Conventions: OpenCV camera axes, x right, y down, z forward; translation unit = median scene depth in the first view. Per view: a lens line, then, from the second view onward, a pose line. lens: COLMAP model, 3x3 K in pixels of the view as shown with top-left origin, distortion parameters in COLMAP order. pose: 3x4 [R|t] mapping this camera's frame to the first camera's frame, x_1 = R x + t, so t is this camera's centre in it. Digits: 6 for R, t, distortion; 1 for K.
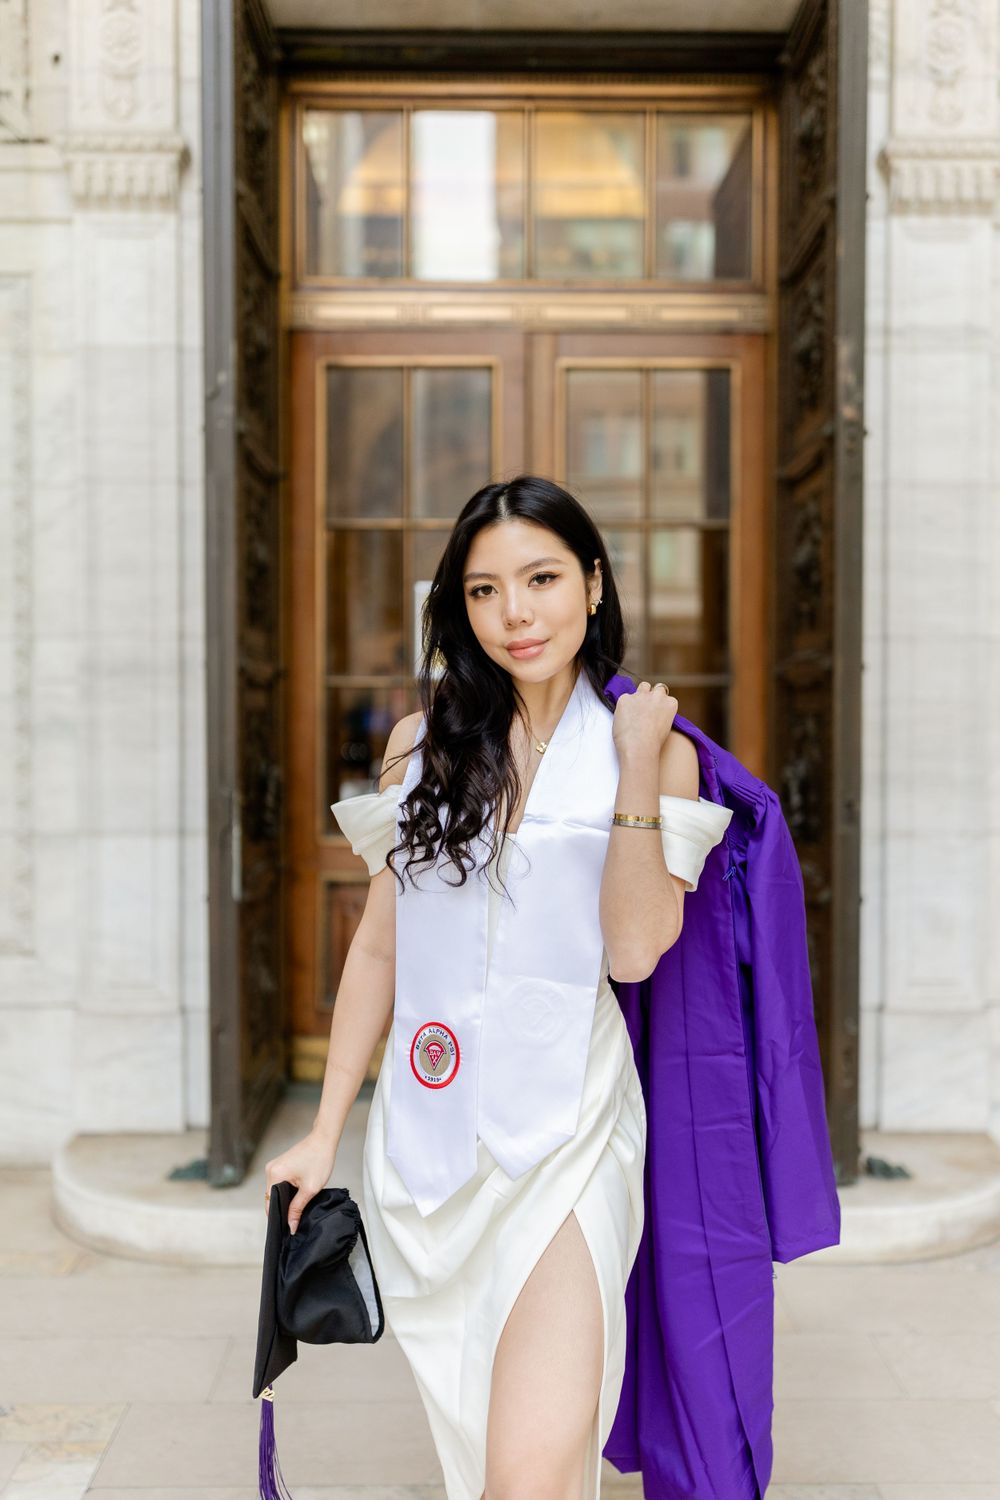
lens RADIAL K [[1477.2, 0, 504.8], [0, 1477.2, 745.9], [0, 0, 1]] dist [0.006919, 0.006867]
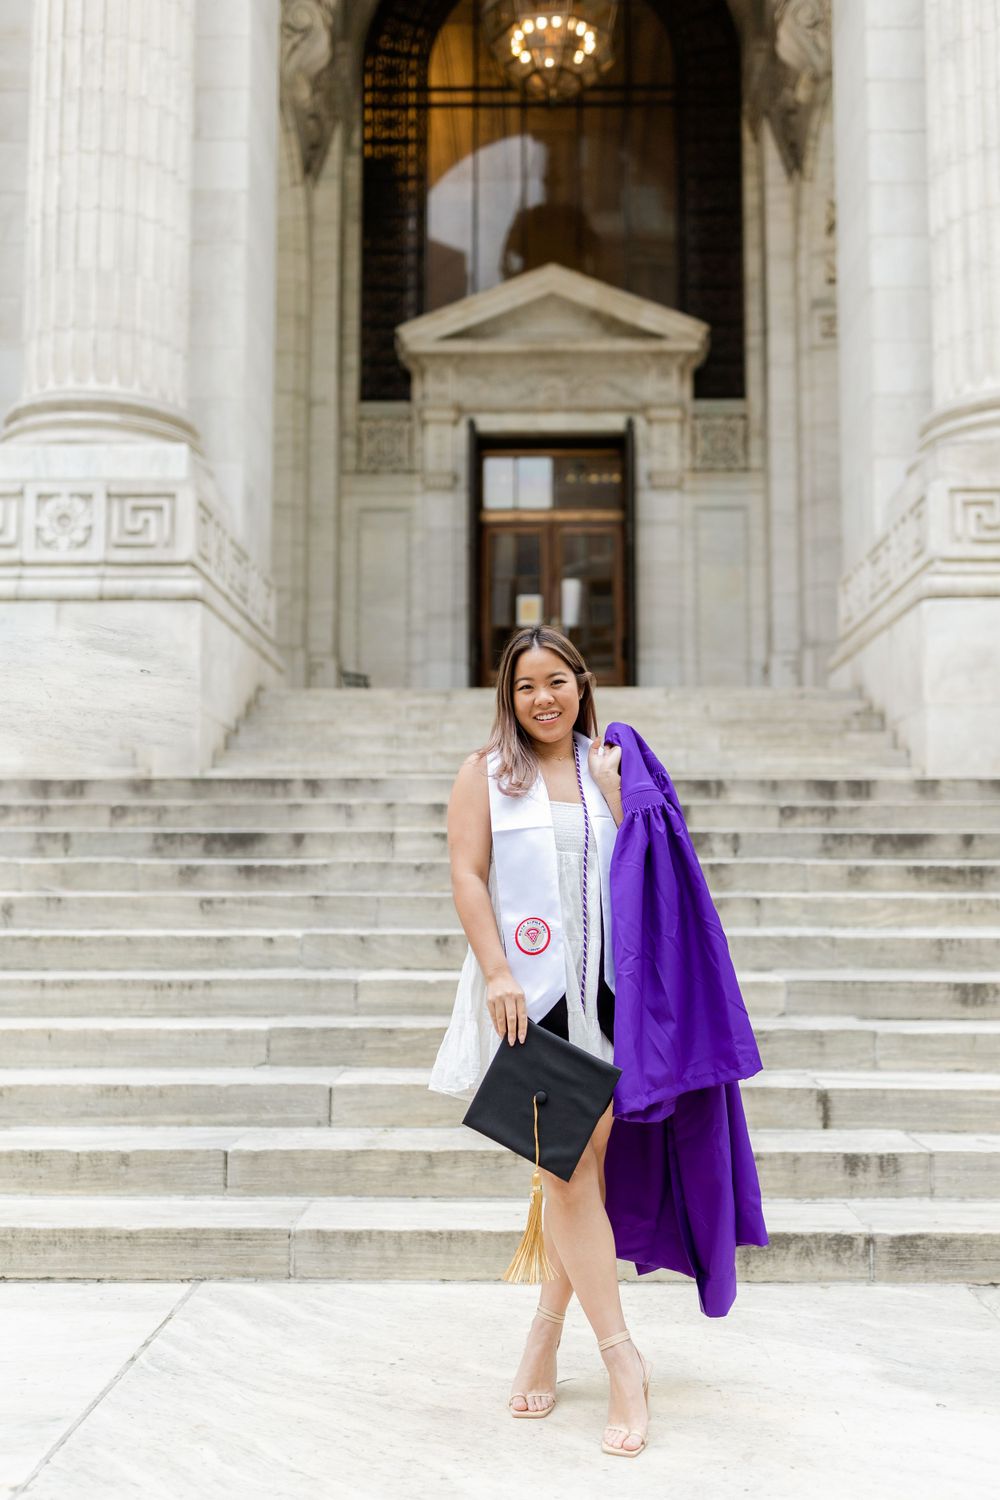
lens RADIAL K [[1468.0, 0, 502.1], [0, 1468.0, 754.4], [0, 0, 1]] dist [0.006316, -0.006857]
pose [[0.999020, -0.003876, -0.044082, 0.053795], [-0.001364, 0.992987, -0.118212, 0.706431], [0.044232, 0.118156, 0.992009, -2.494571]]
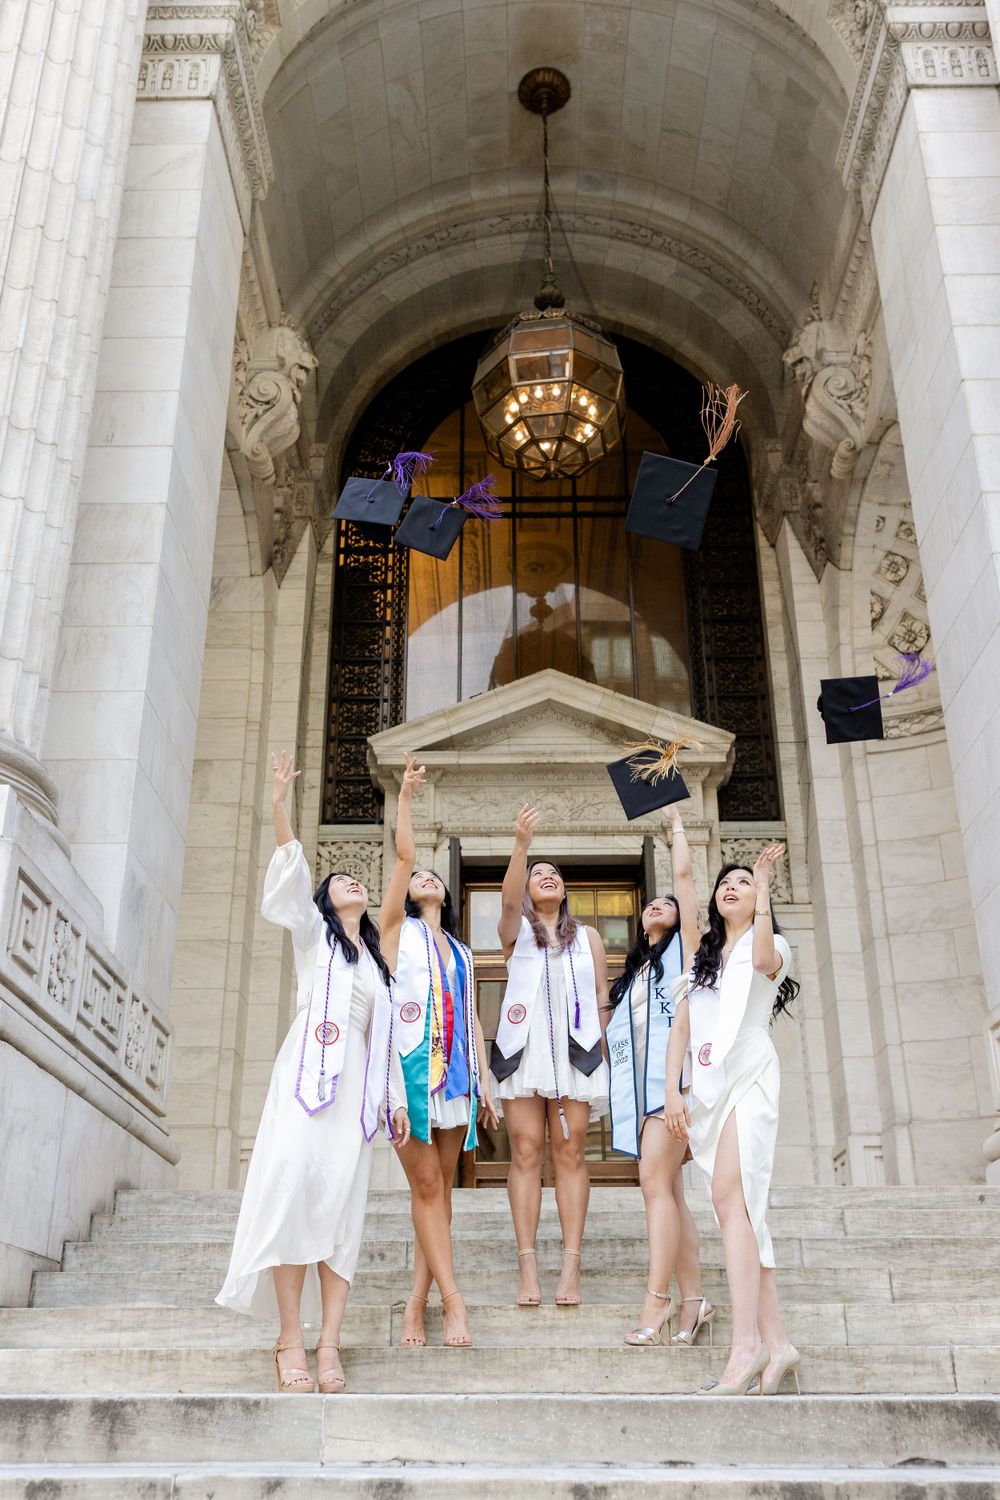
lens RADIAL K [[1405.1, 0, 494.2], [0, 1405.1, 753.4], [0, 0, 1]] dist [0.008375, -0.008924]
pose [[0.999444, -0.016767, -0.028806, -0.011914], [0.002318, 0.897126, -0.441768, 0.560870], [0.033250, 0.441456, 0.896667, -1.652835]]
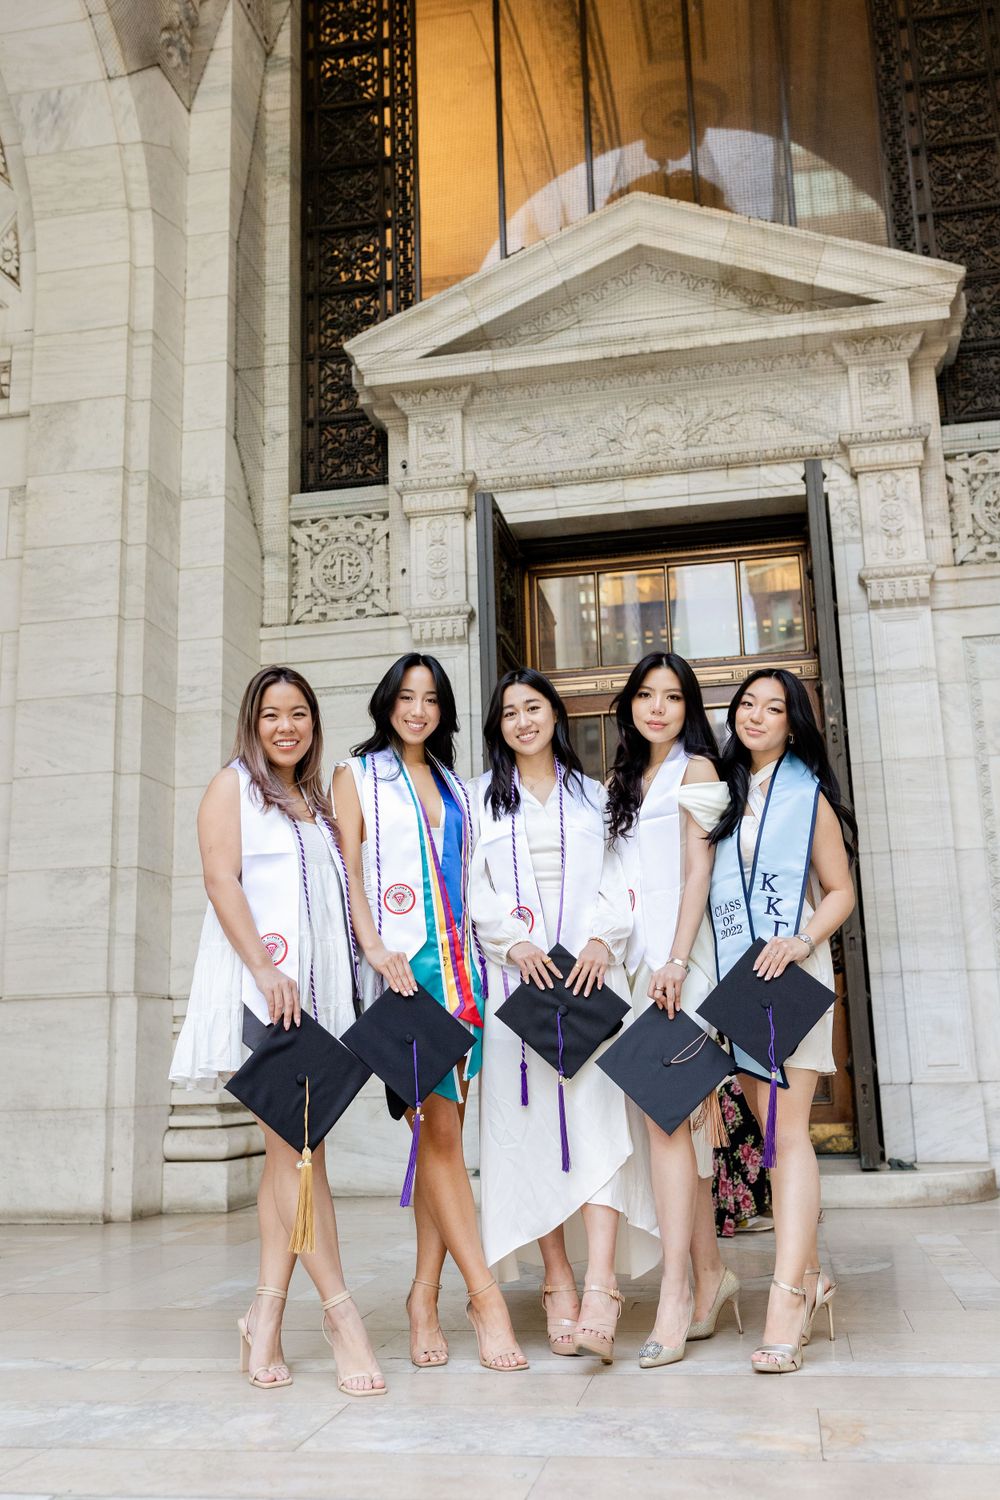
lens RADIAL K [[1426.1, 0, 491.2], [0, 1426.1, 744.2], [0, 0, 1]] dist [0.009832, -0.013047]
pose [[0.977843, -0.073001, -0.196197, 0.144370], [0.024088, 0.970238, -0.240952, 0.186377], [0.207948, 0.230887, 0.950499, -0.645177]]
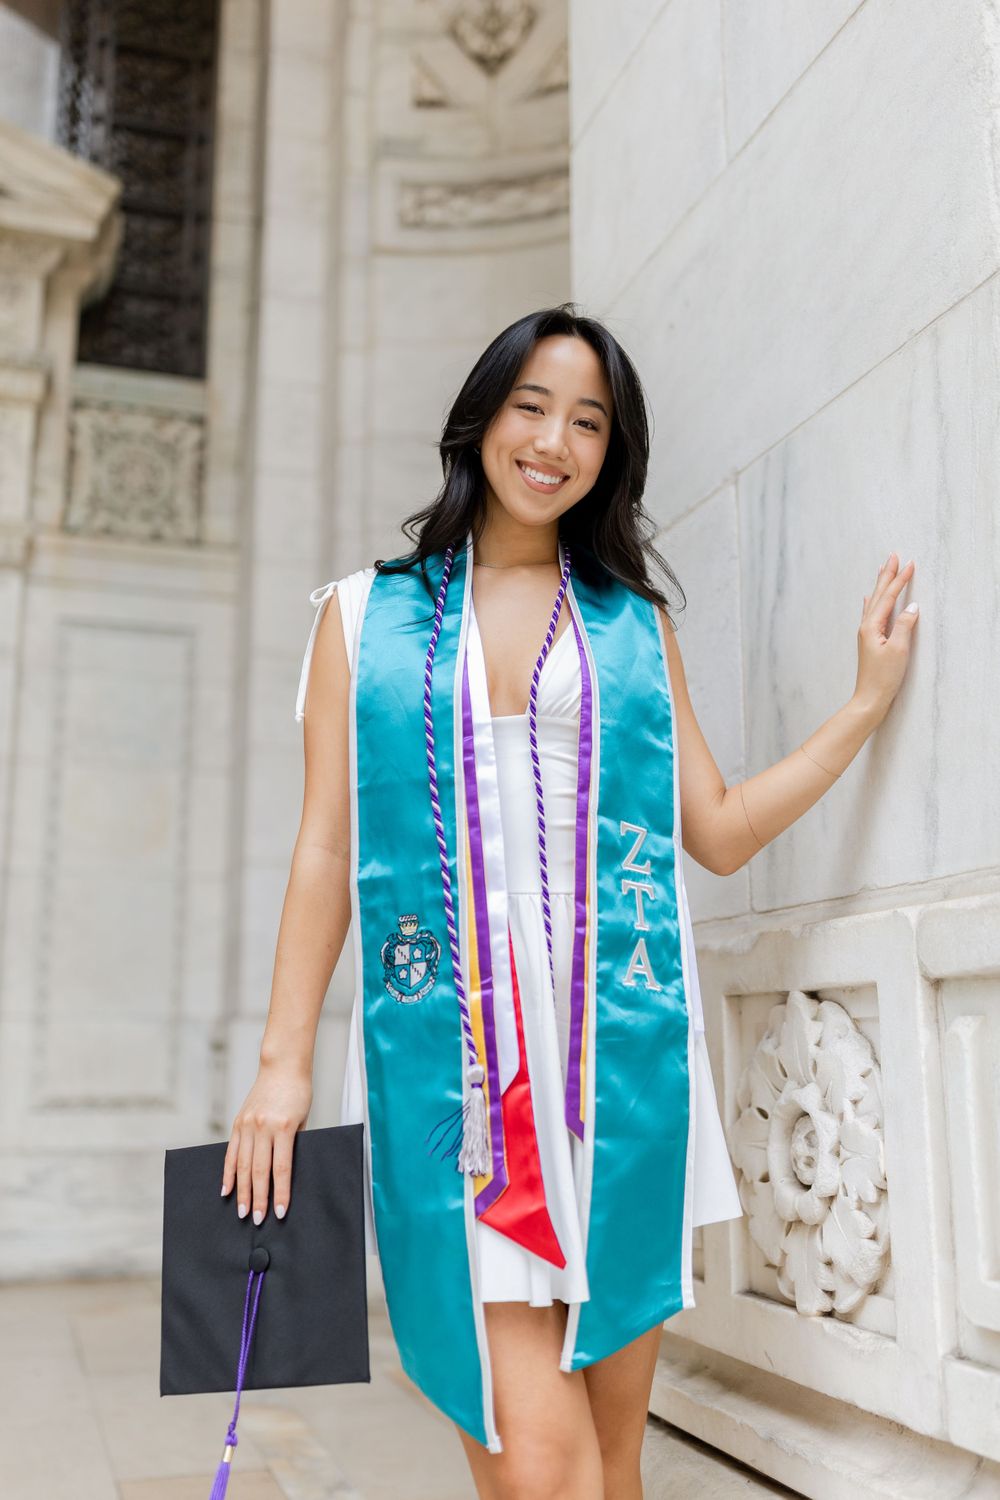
lens RADIAL K [[1477.2, 0, 504.8], [0, 1477.2, 745.9], [0, 0, 1]] dist [0.006919, 0.006867]
pose [[0.951417, 0.058001, 0.302392, 0.351250], [0.011012, 0.975060, -0.221670, 0.124264], [-0.307707, 0.214231, 0.927050, -0.423031]]
